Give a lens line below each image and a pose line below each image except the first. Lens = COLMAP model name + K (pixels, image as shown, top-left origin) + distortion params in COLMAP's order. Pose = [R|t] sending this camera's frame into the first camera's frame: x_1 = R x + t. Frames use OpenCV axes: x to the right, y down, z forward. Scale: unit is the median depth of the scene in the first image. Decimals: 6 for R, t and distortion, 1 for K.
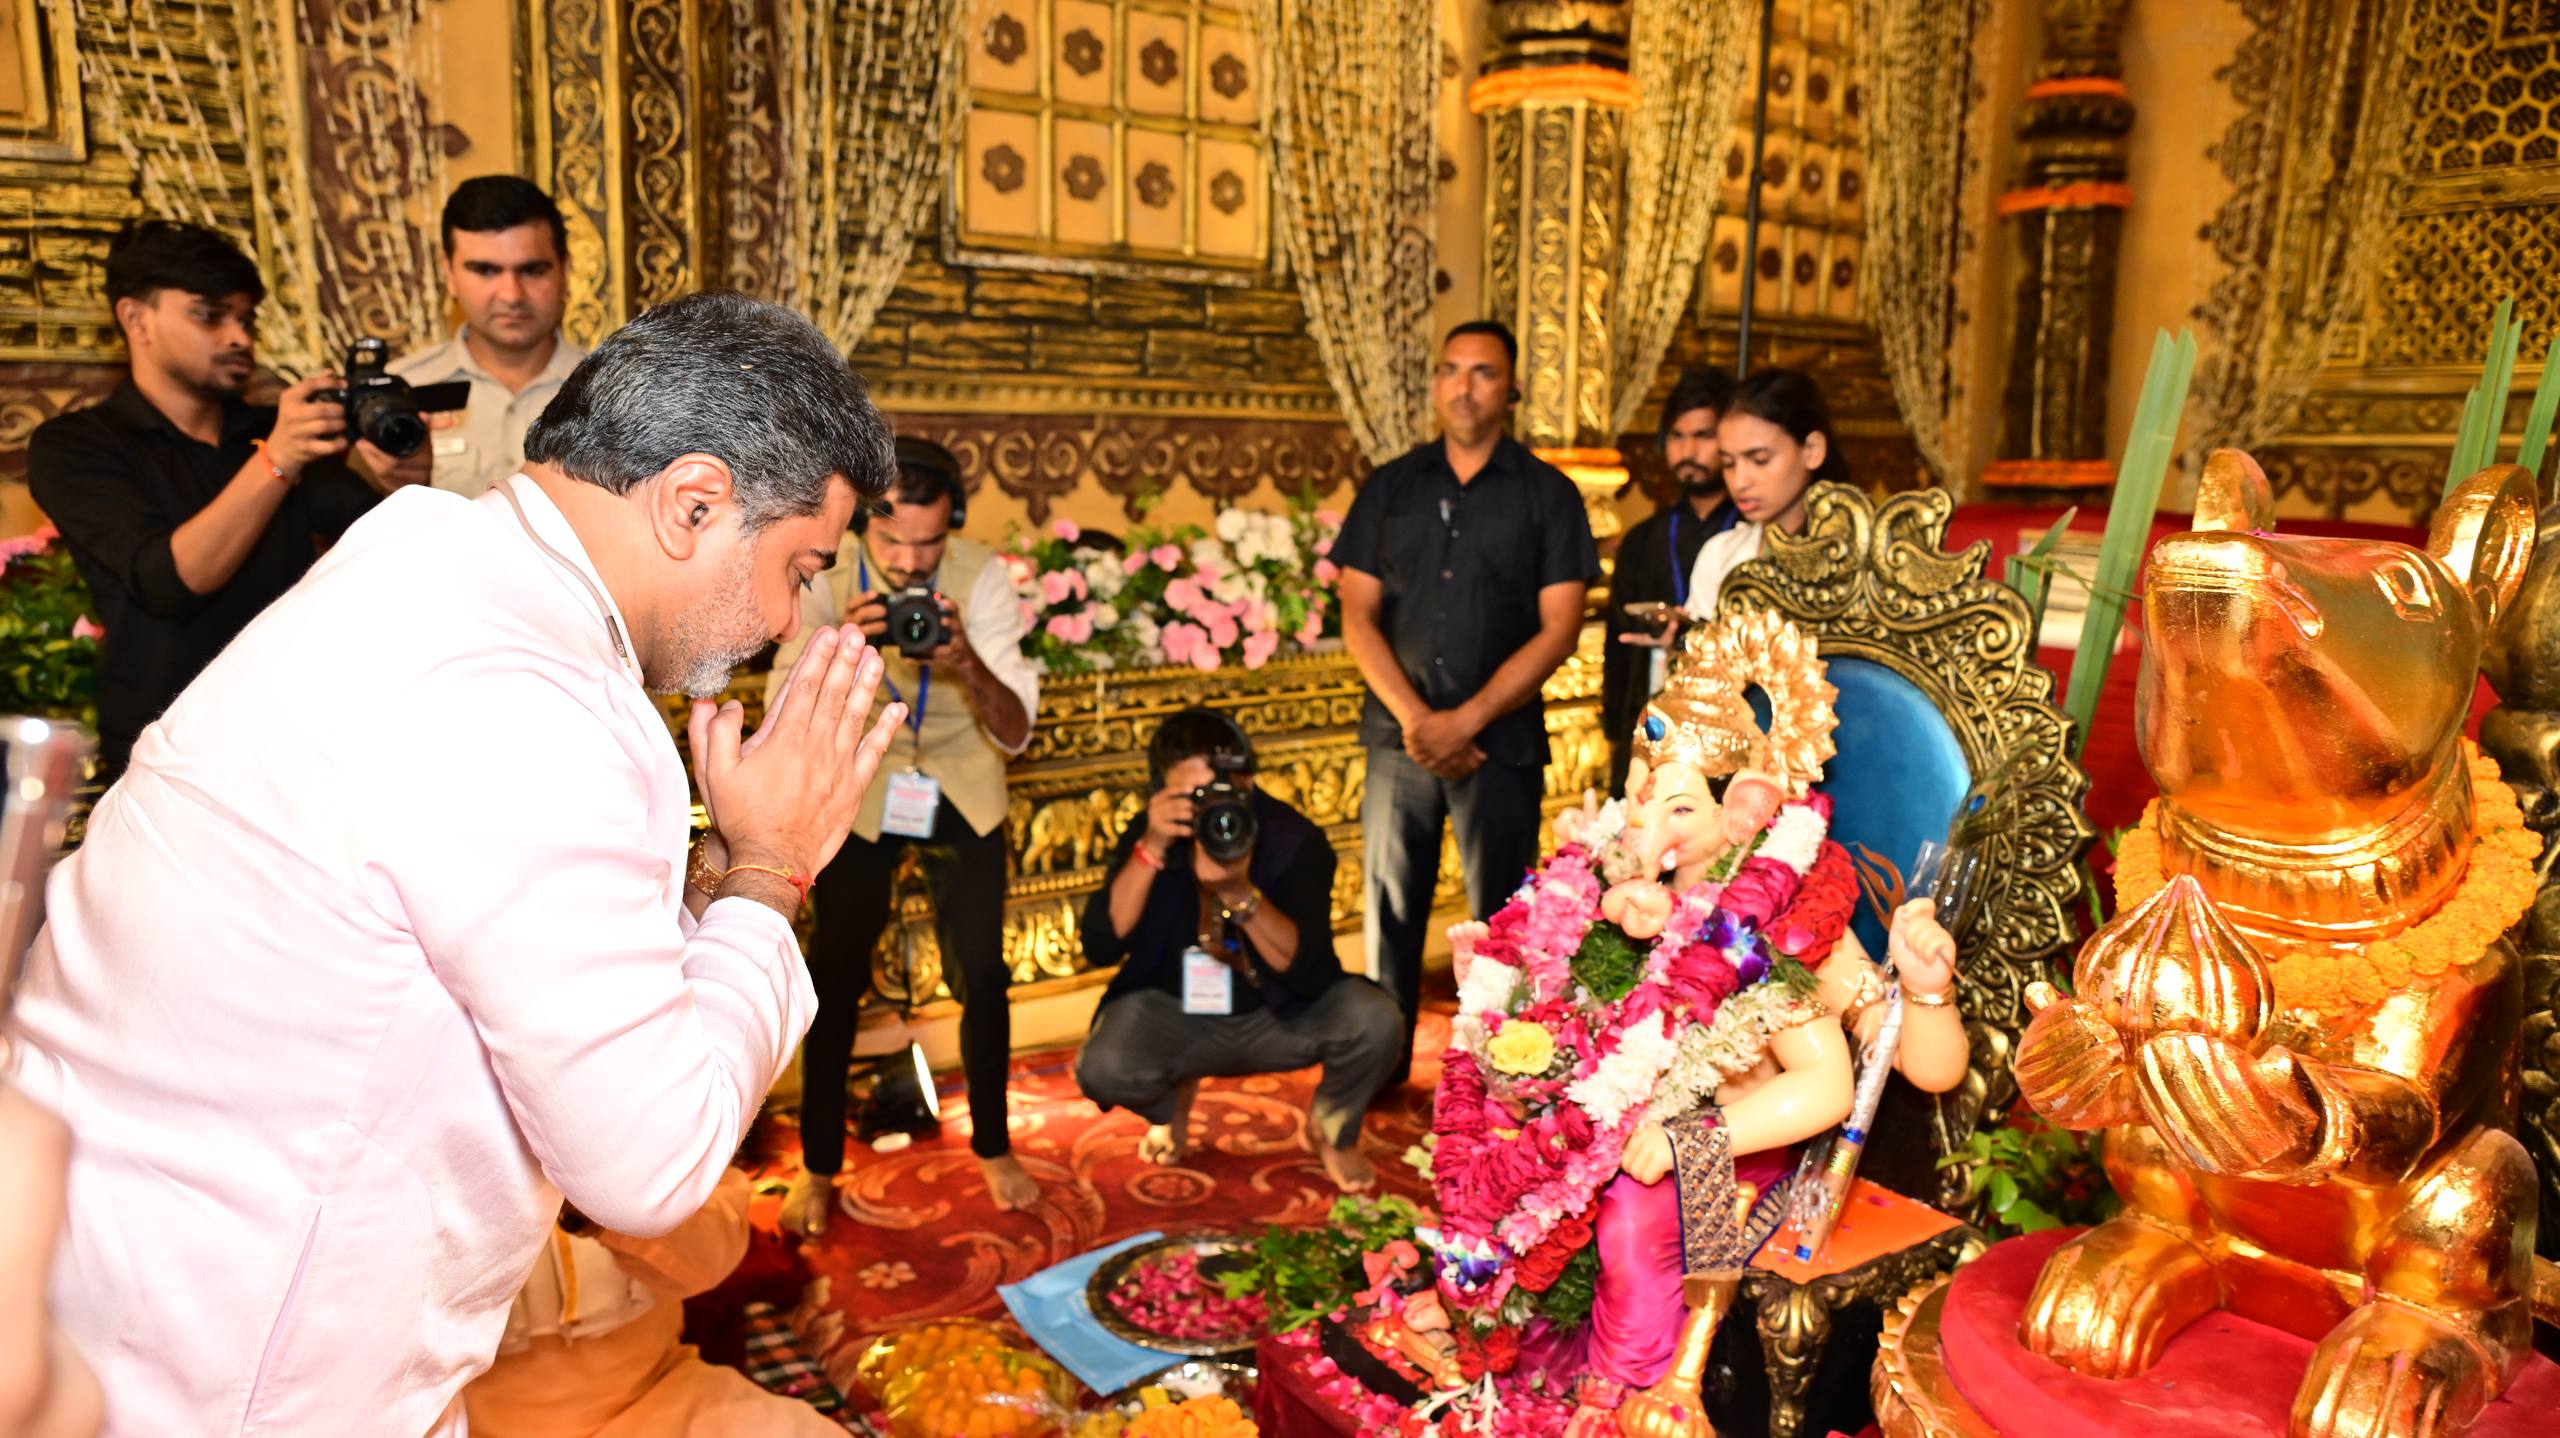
lens RADIAL K [[1708.8, 0, 1264.5], [0, 1708.8, 715.2], [0, 0, 1]] dist [-0.000381, -0.004709]
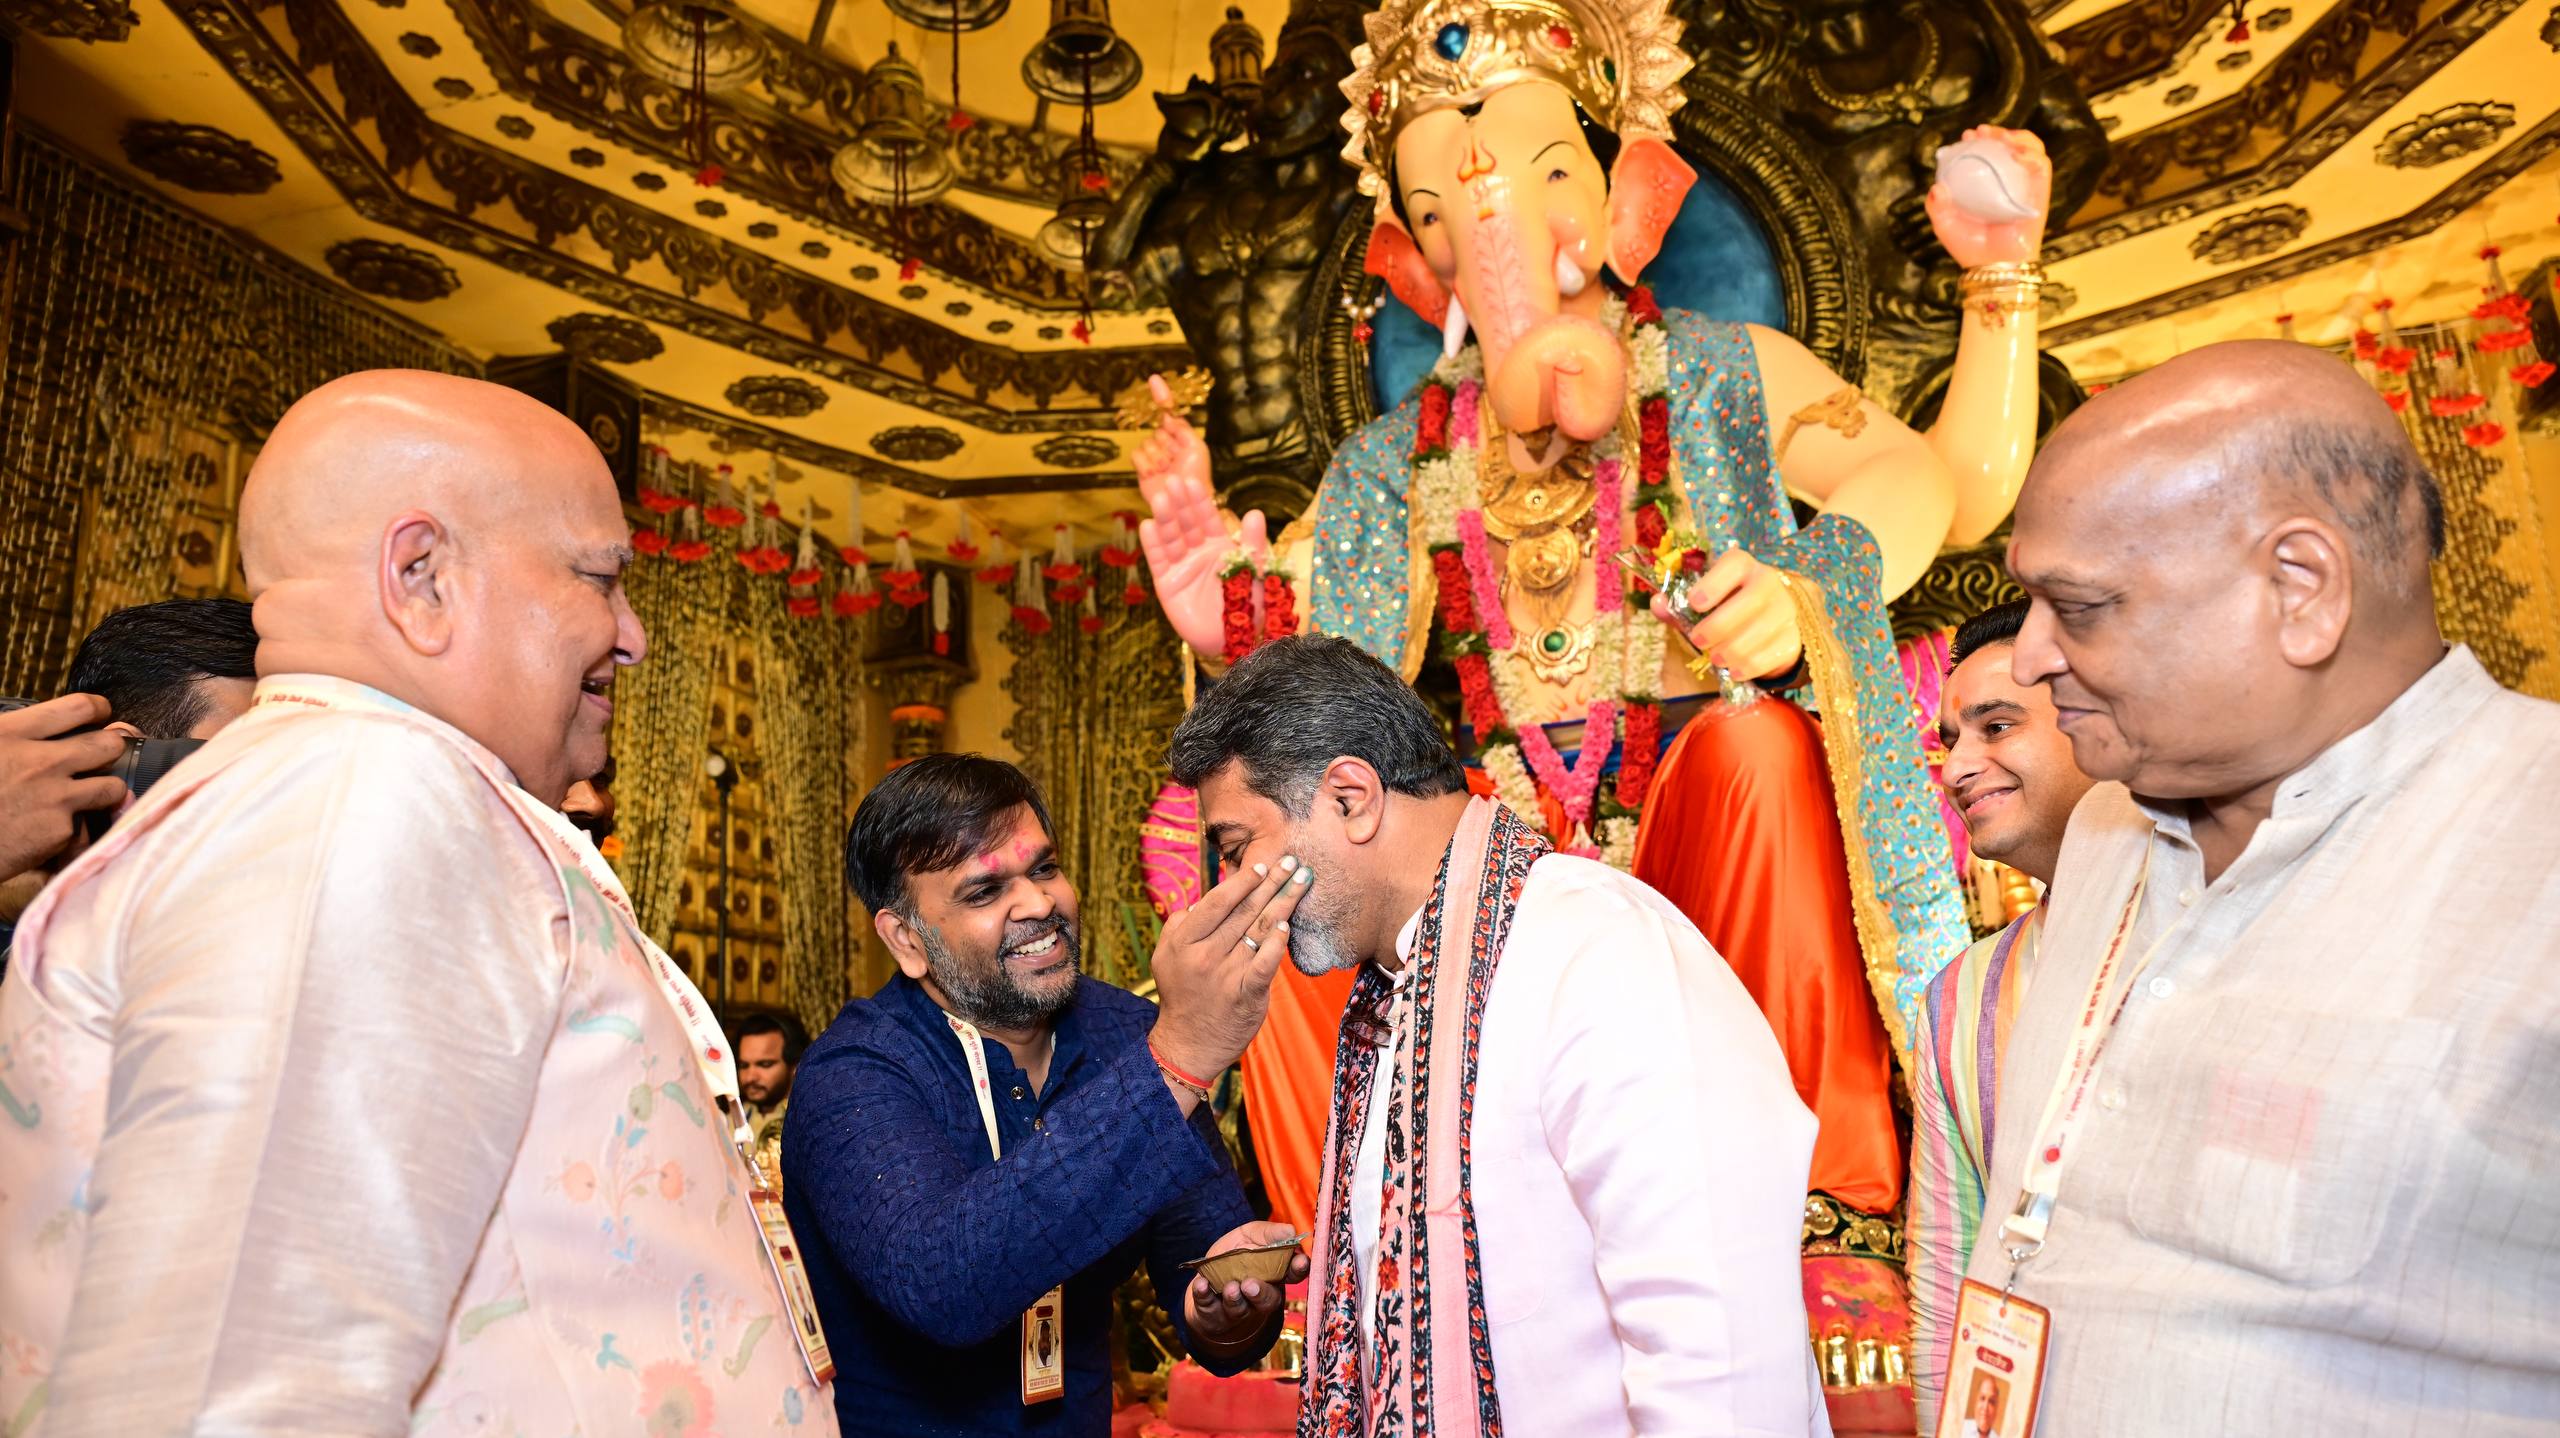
lens RADIAL K [[1708.8, 0, 1282.2], [0, 1708.8, 726.5], [0, 0, 1]] dist [-0.000381, -0.004709]
pose [[0.810131, 0.056524, 0.583518, -0.236205], [0.172455, 0.928324, -0.329354, 0.135924], [-0.560310, 0.367450, 0.742316, -0.535447]]
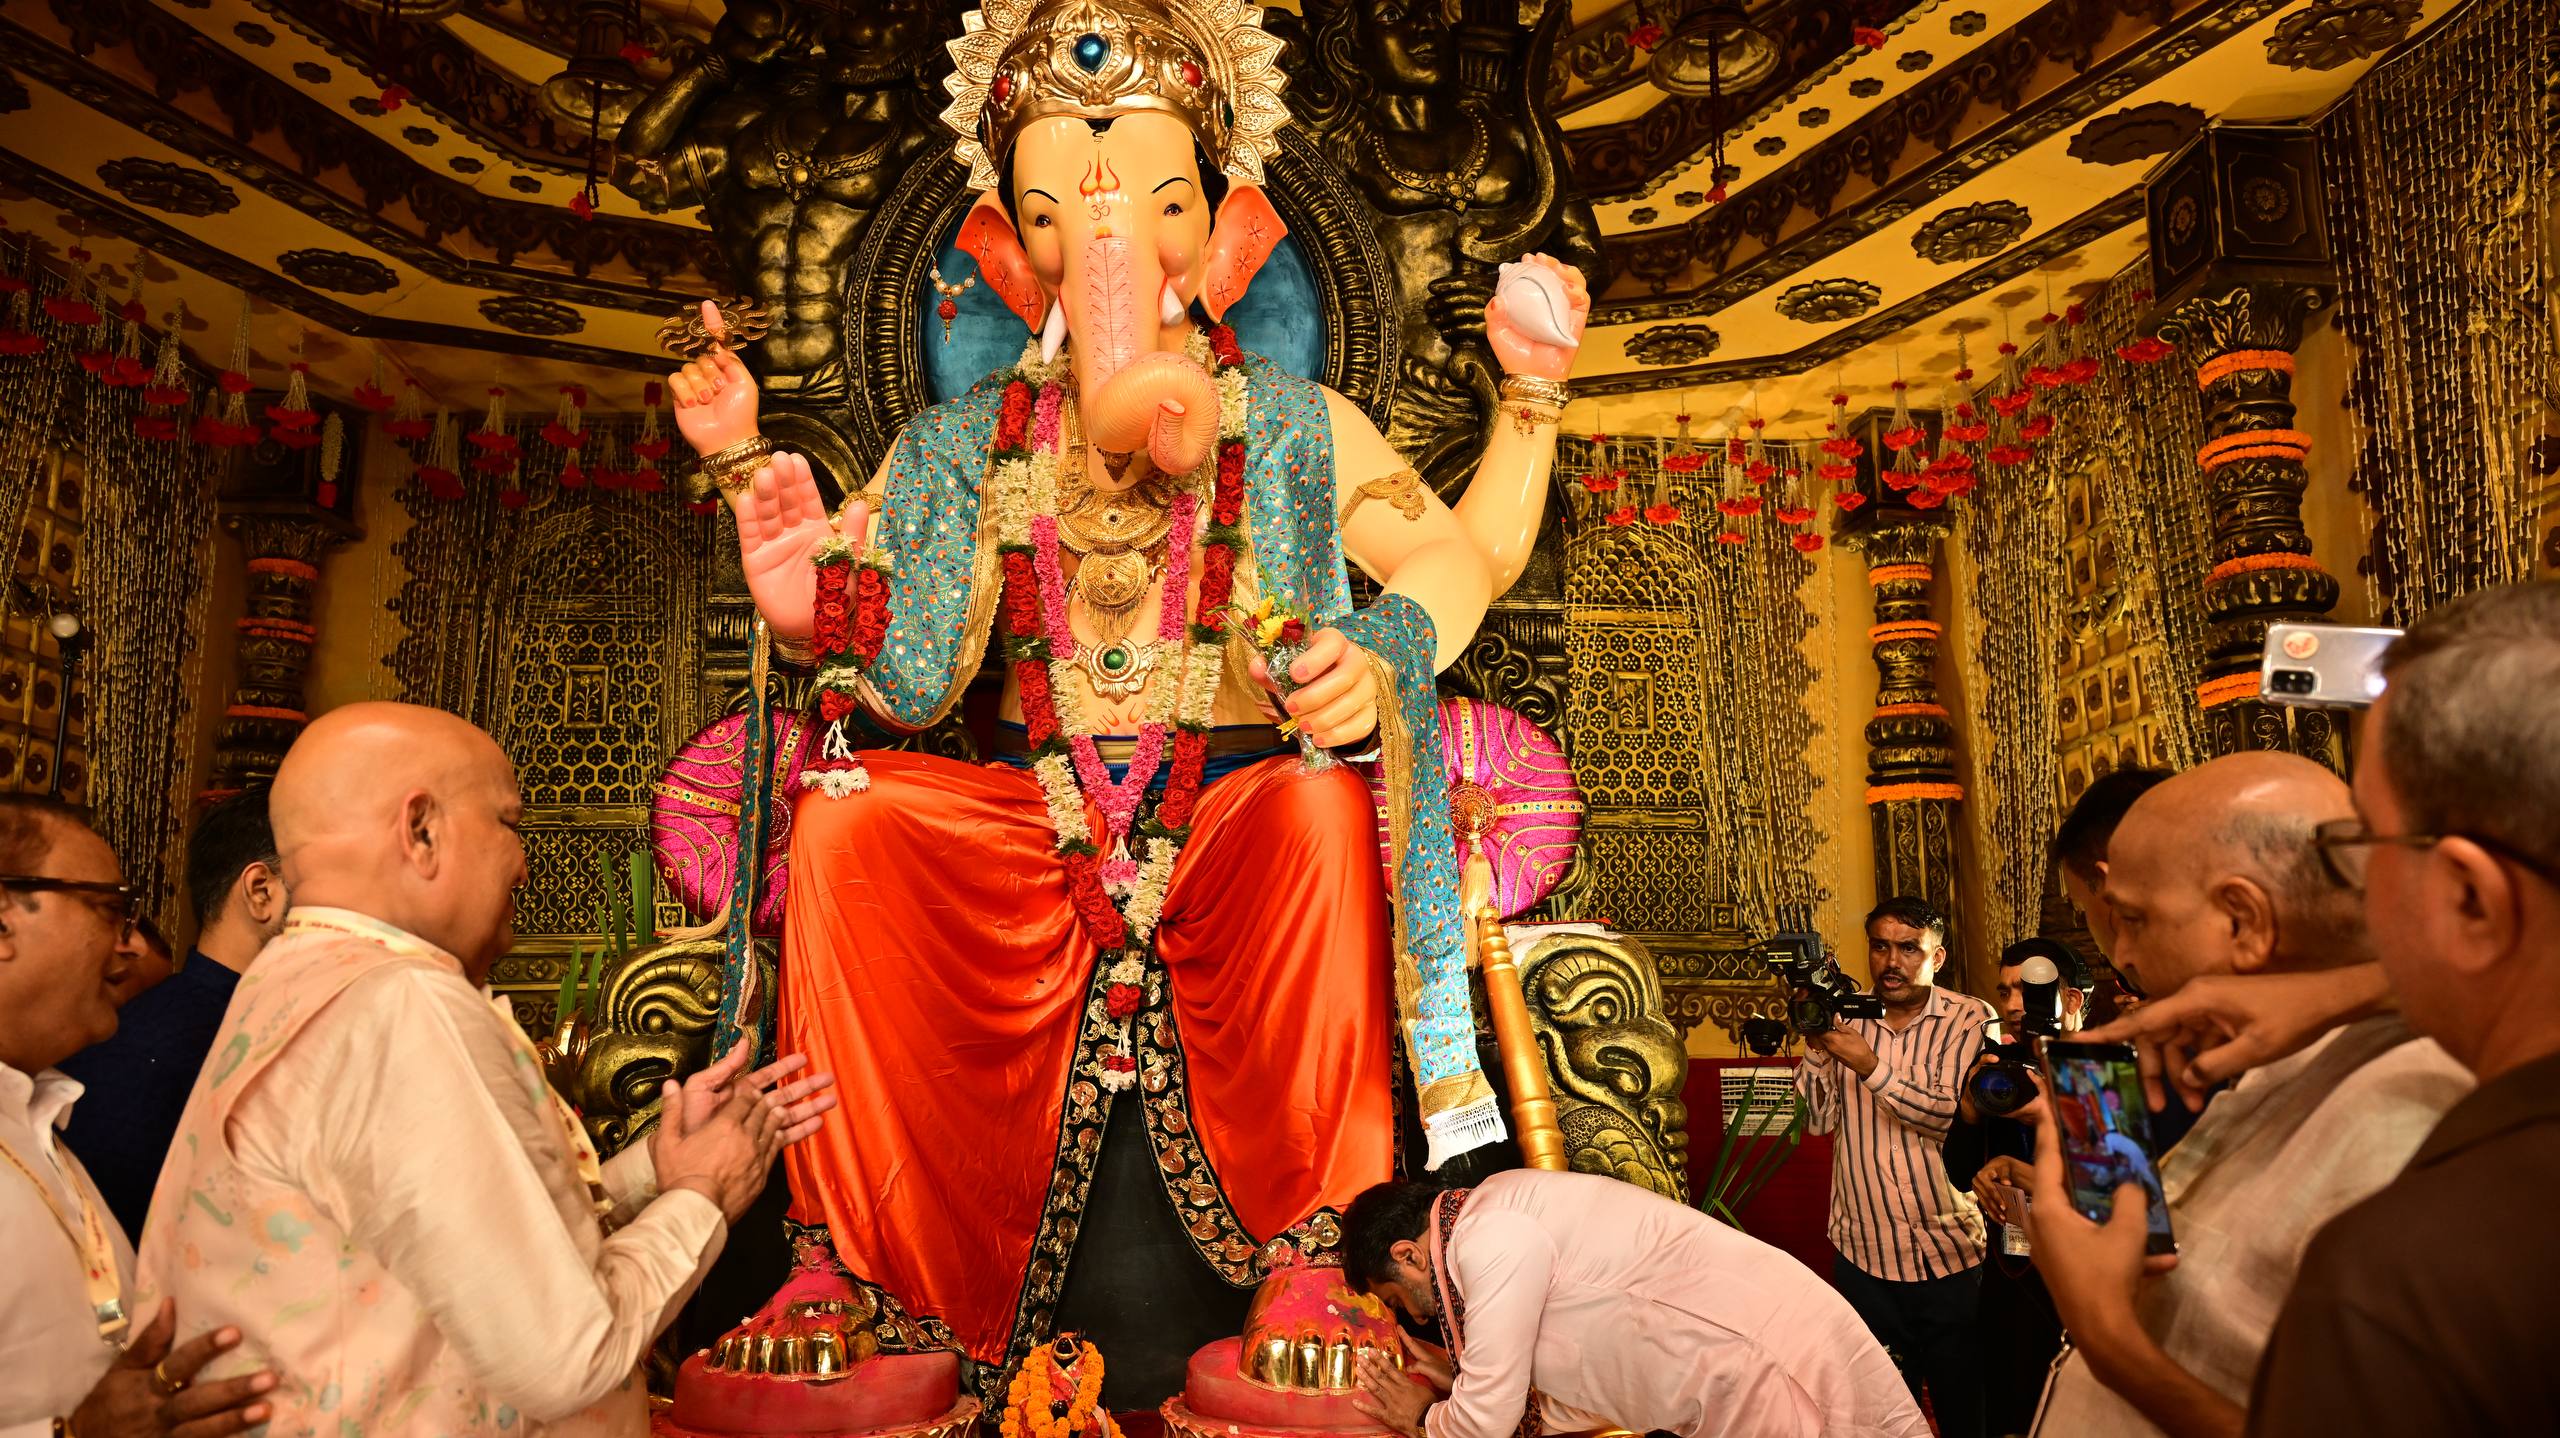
lens RADIAL K [[1708.8, 0, 1293.8], [0, 1708.8, 724.9], [0, 0, 1]] dist [-0.000381, -0.004709]
pose [[0.532615, 0.107670, 0.839481, -0.348787], [0.152117, 0.963545, -0.220094, 0.065286], [-0.832575, 0.244925, 0.496820, -0.494567]]
